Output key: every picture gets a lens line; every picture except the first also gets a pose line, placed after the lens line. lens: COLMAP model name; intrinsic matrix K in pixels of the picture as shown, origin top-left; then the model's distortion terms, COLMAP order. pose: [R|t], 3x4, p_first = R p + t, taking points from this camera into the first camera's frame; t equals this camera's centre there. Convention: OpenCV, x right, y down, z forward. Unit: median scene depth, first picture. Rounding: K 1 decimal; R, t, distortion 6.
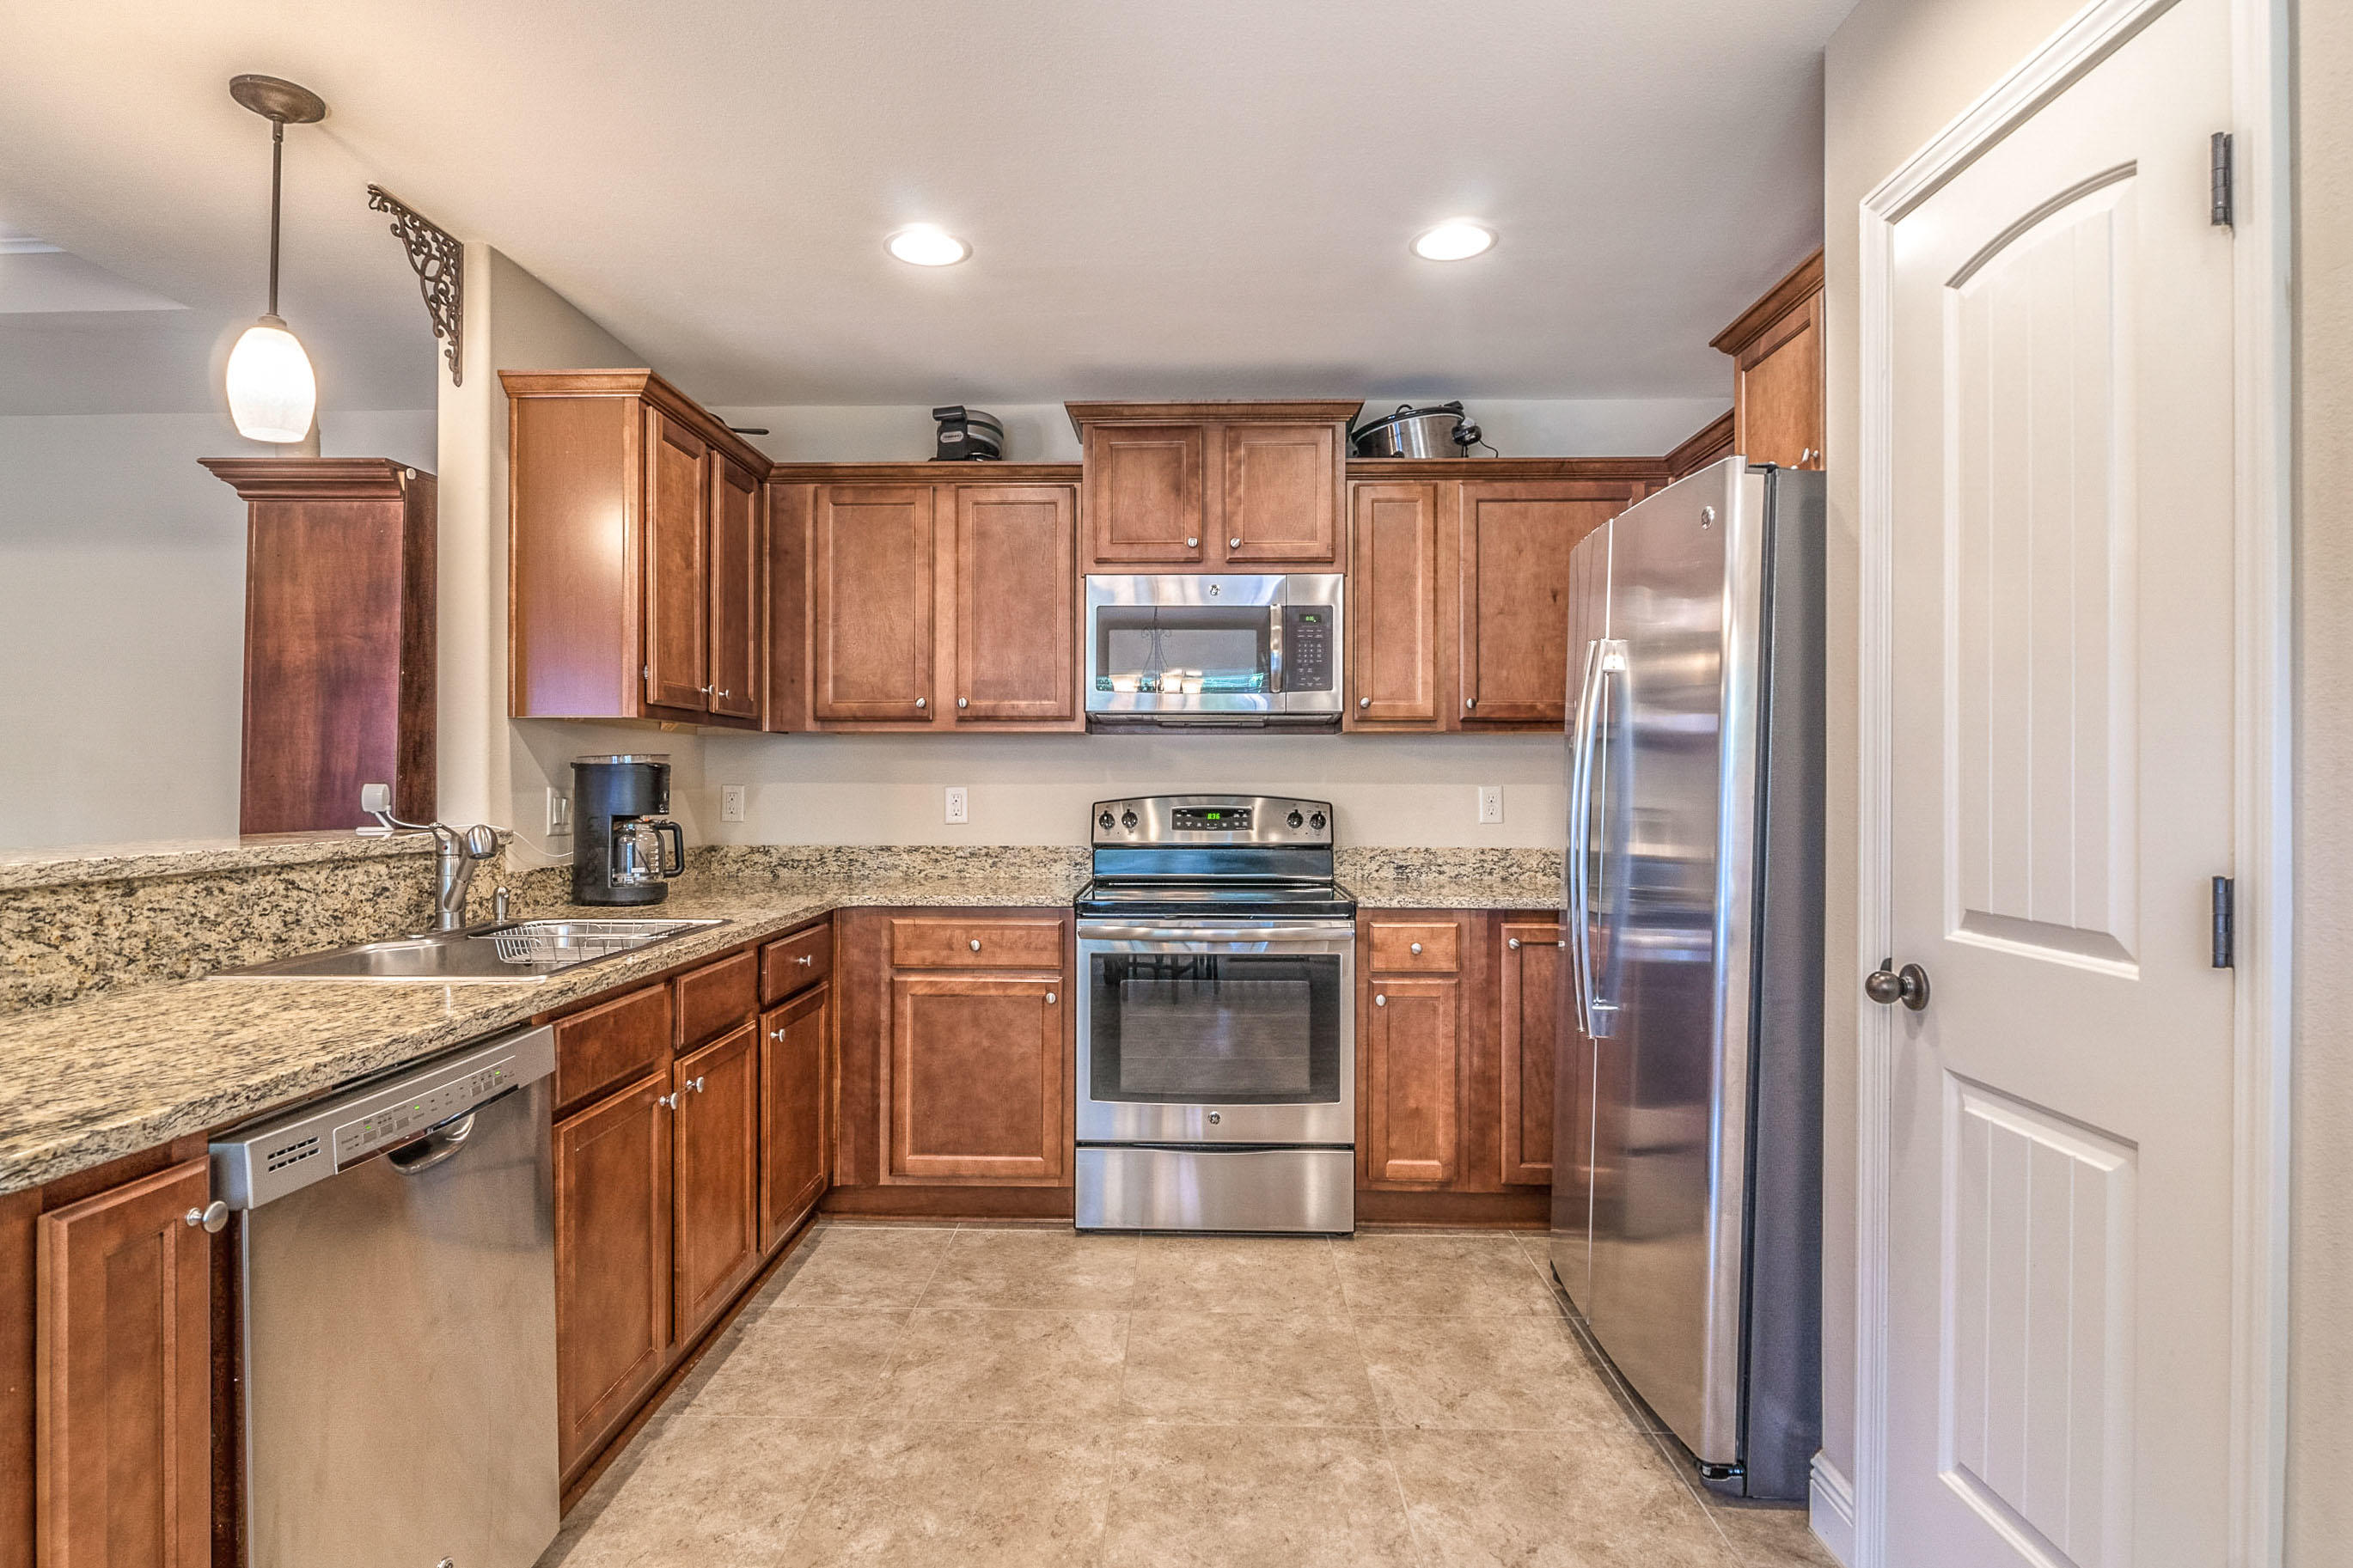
lens RADIAL K [[1235.2, 0, 1169.7], [0, 1235.2, 798.4], [0, 0, 1]] dist [-0.001739, -0.001474]
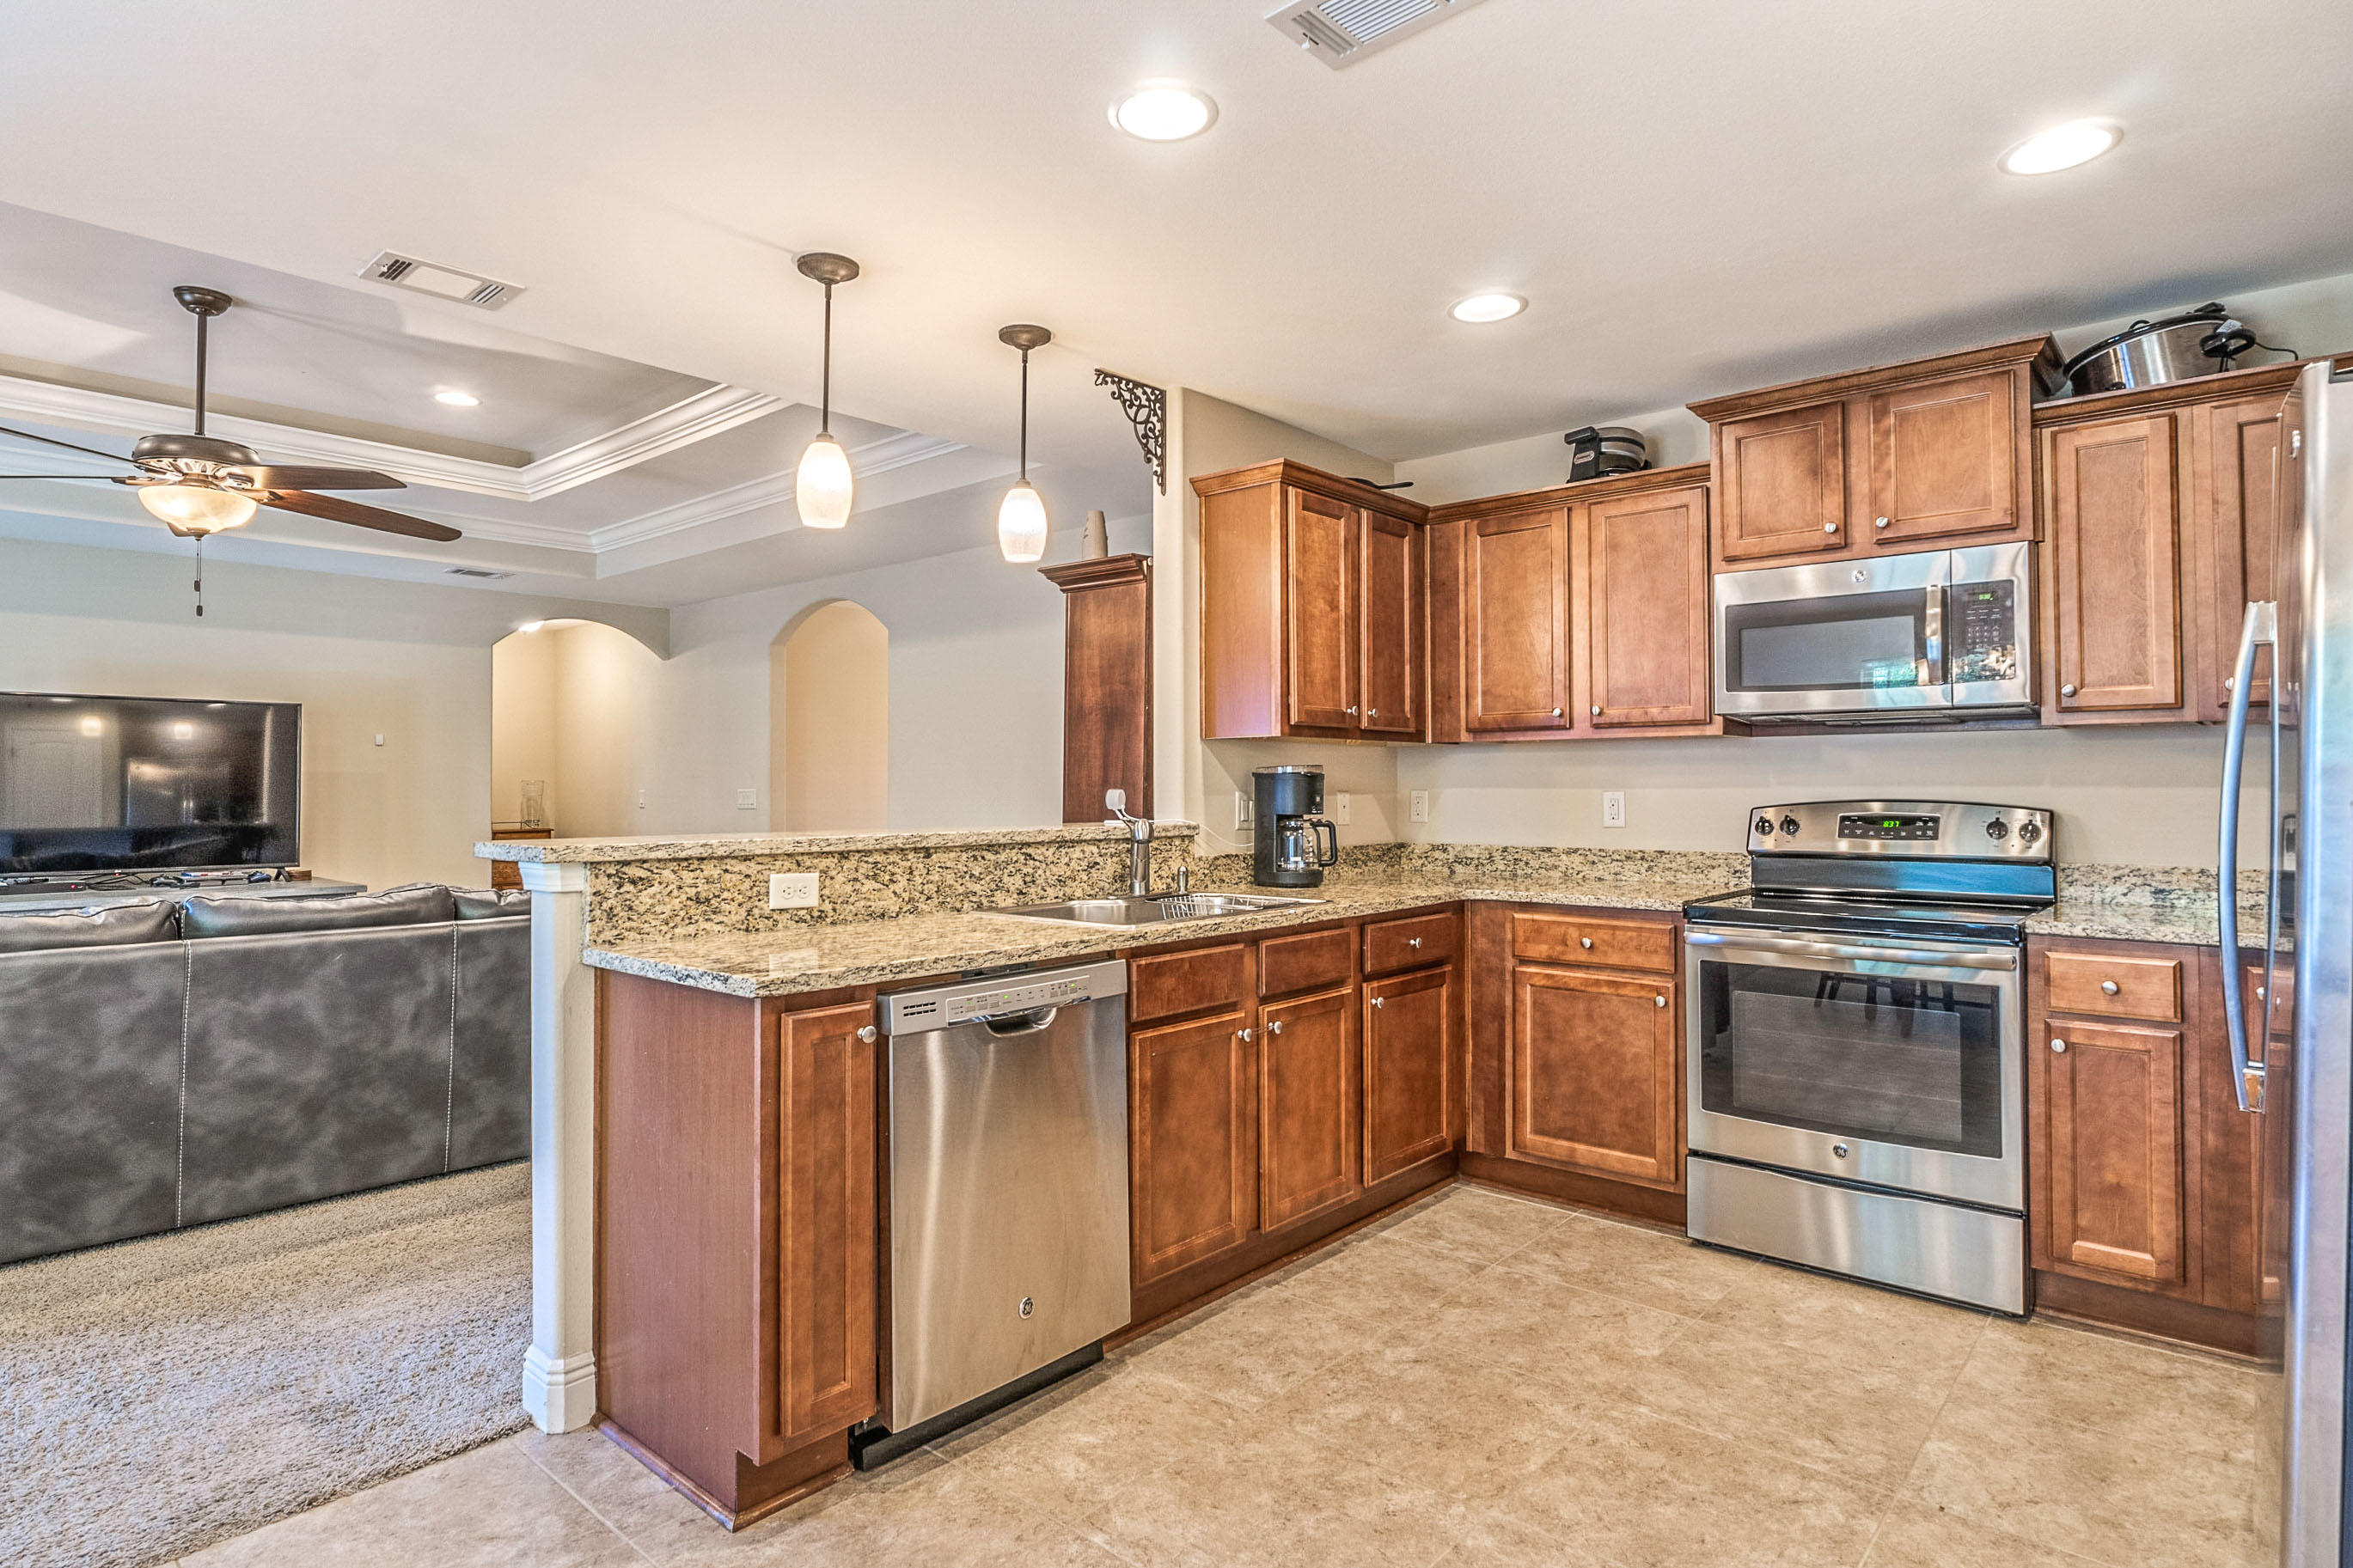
lens RADIAL K [[1235.2, 0, 1169.7], [0, 1235.2, 798.4], [0, 0, 1]] dist [-0.001739, -0.001474]
pose [[0.771091, 0.003013, -0.636717, 0.236039], [-0.006136, 0.999978, -0.002699, 0.001422], [0.636695, 0.005988, 0.771092, -0.031010]]
